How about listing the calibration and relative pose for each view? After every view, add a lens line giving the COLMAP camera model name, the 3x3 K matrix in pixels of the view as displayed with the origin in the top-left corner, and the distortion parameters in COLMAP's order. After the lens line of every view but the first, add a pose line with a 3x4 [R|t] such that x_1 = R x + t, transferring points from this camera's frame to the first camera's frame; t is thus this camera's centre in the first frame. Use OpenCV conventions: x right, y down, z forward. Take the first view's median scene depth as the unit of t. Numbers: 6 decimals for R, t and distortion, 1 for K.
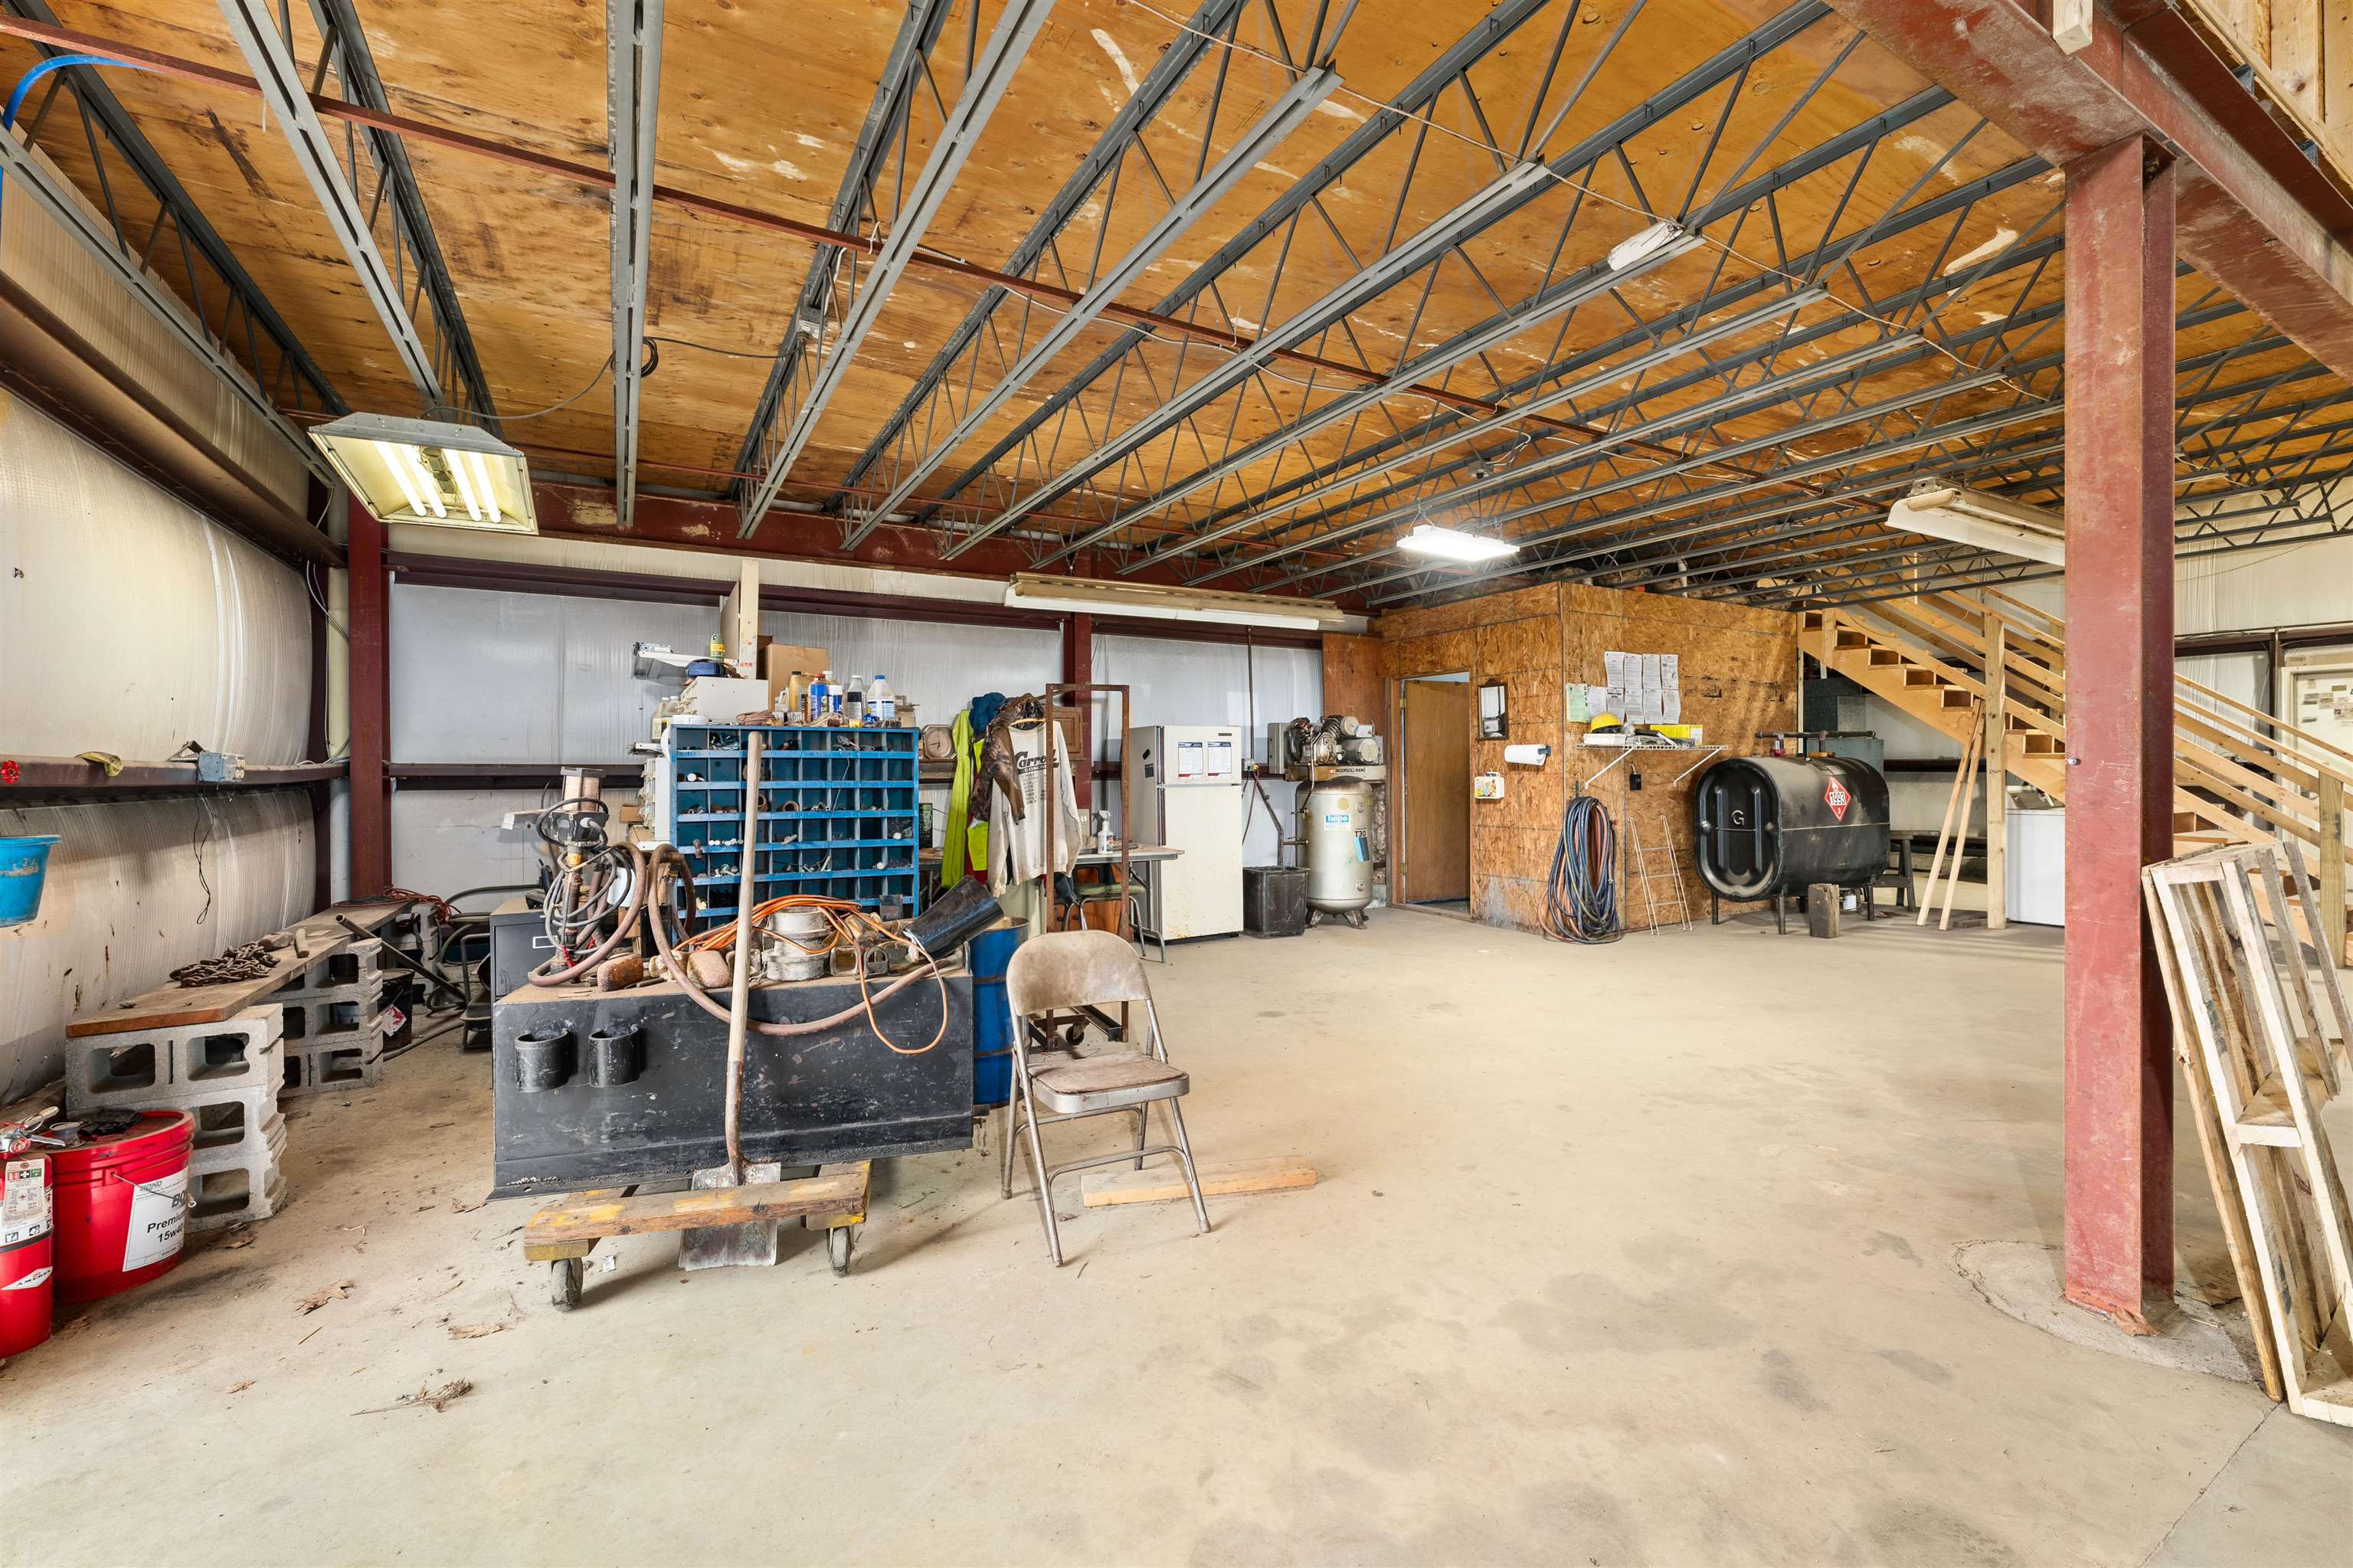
lens RADIAL K [[970.3, 0, 1187.4], [0, 970.3, 766.7], [0, 0, 1]] dist [-0.003102, 0.000067]
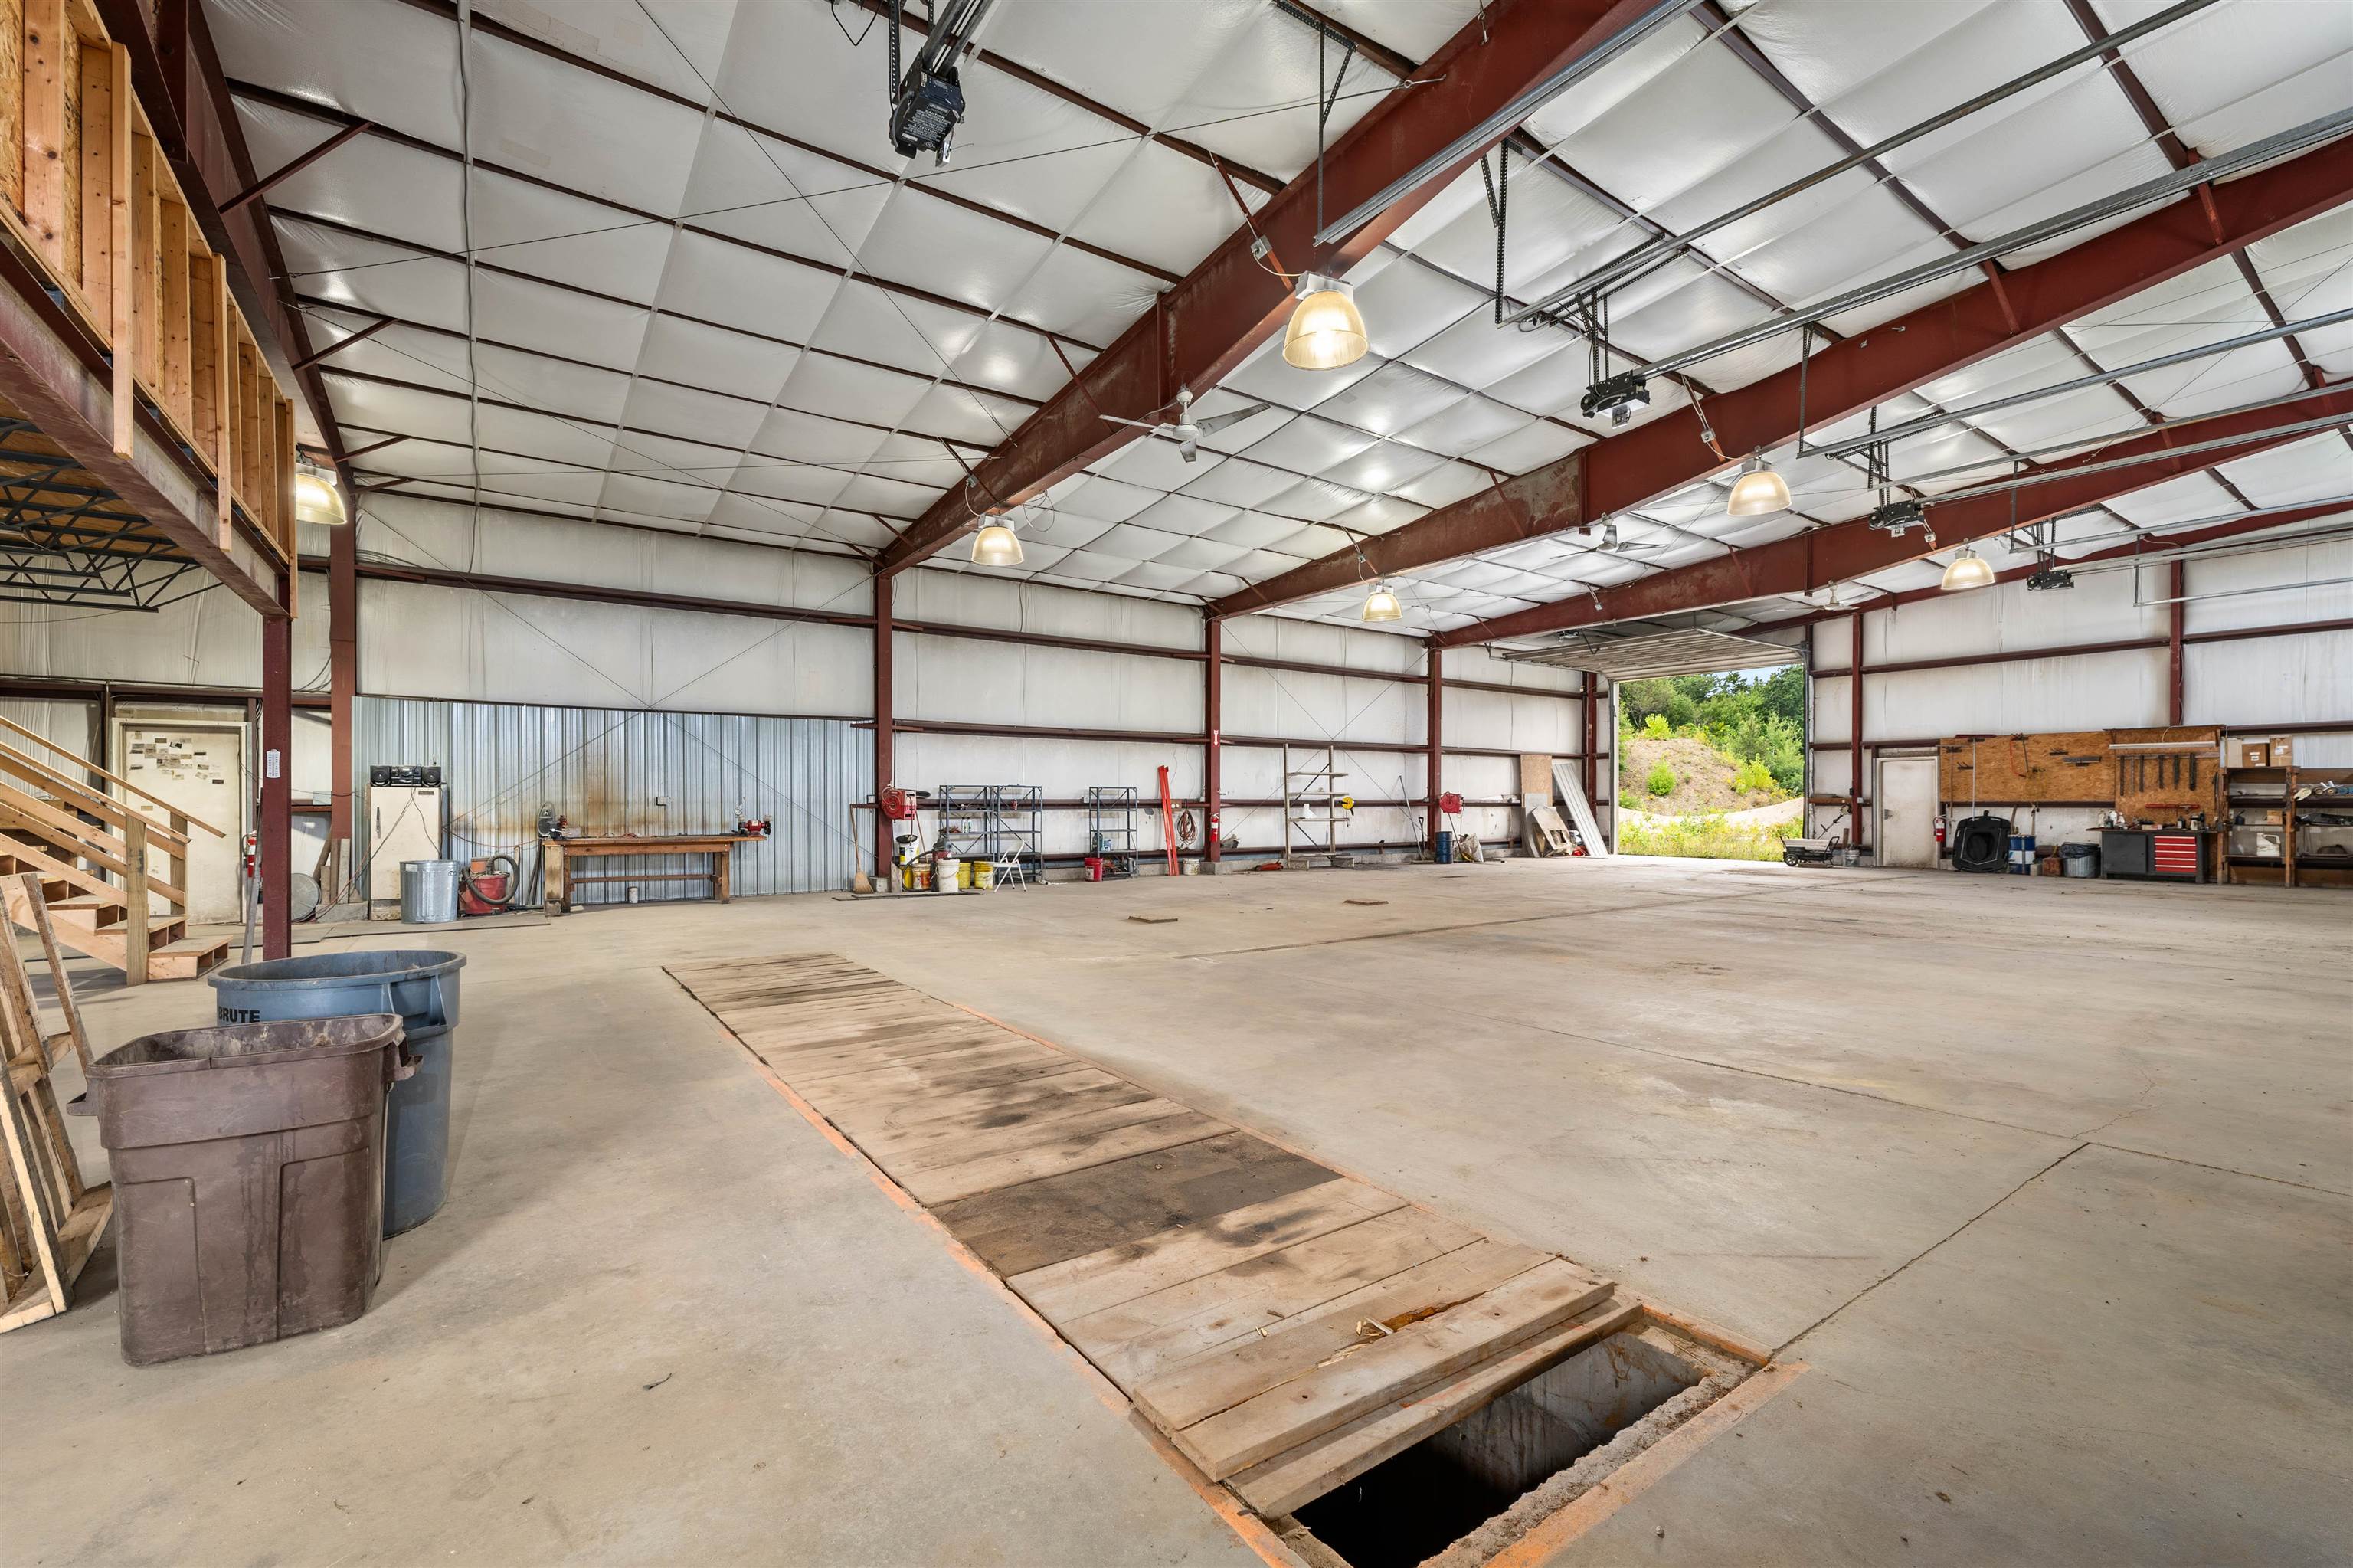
lens RADIAL K [[970.3, 0, 1156.9], [0, 970.3, 802.3], [0, 0, 1]] dist [-0.003102, 0.000067]
pose [[-0.080337, 0.002062, 0.996766, -0.059524], [0.005439, 0.999984, -0.001630, 0.000047], [-0.996753, 0.005290, -0.080346, -0.114014]]
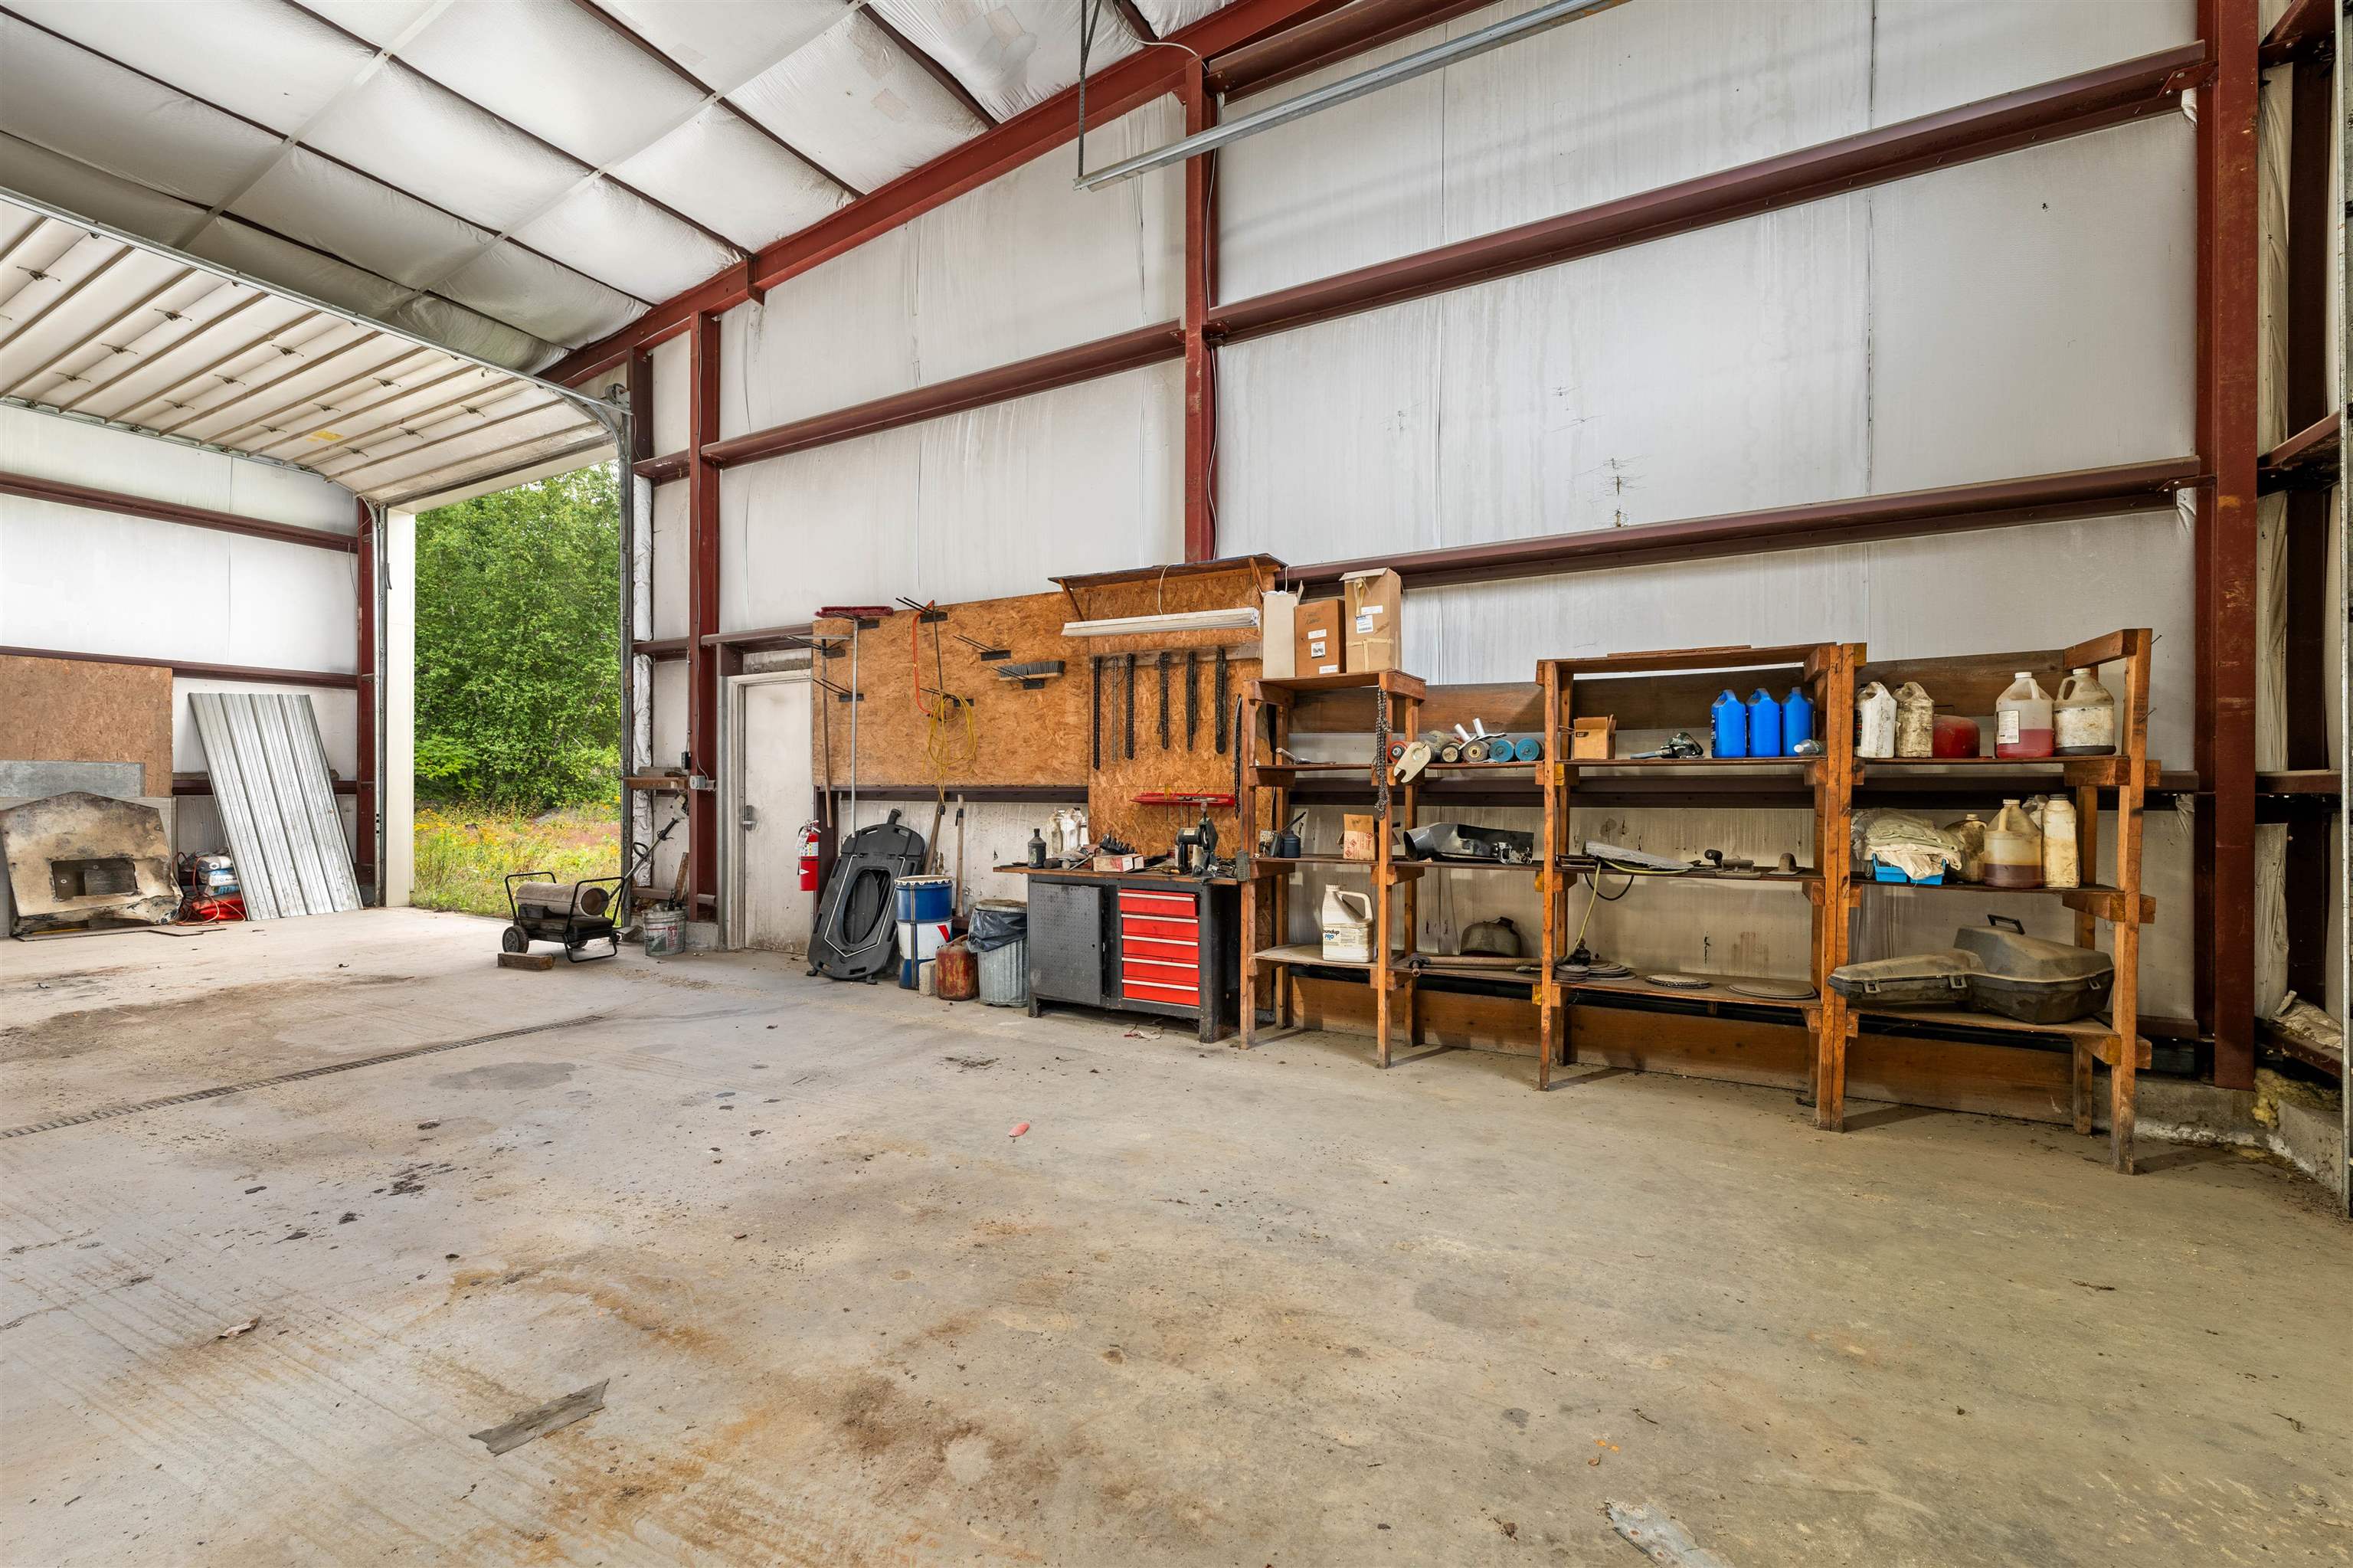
lens RADIAL K [[970.3, 0, 1172.8], [0, 970.3, 784.9], [0, 0, 1]] dist [-0.003102, 0.000067]
pose [[-0.519658, 0.006044, 0.854353, 1.331767], [0.002394, 0.999981, -0.005618, 0.010310], [-0.854371, -0.000874, -0.519662, -2.240775]]
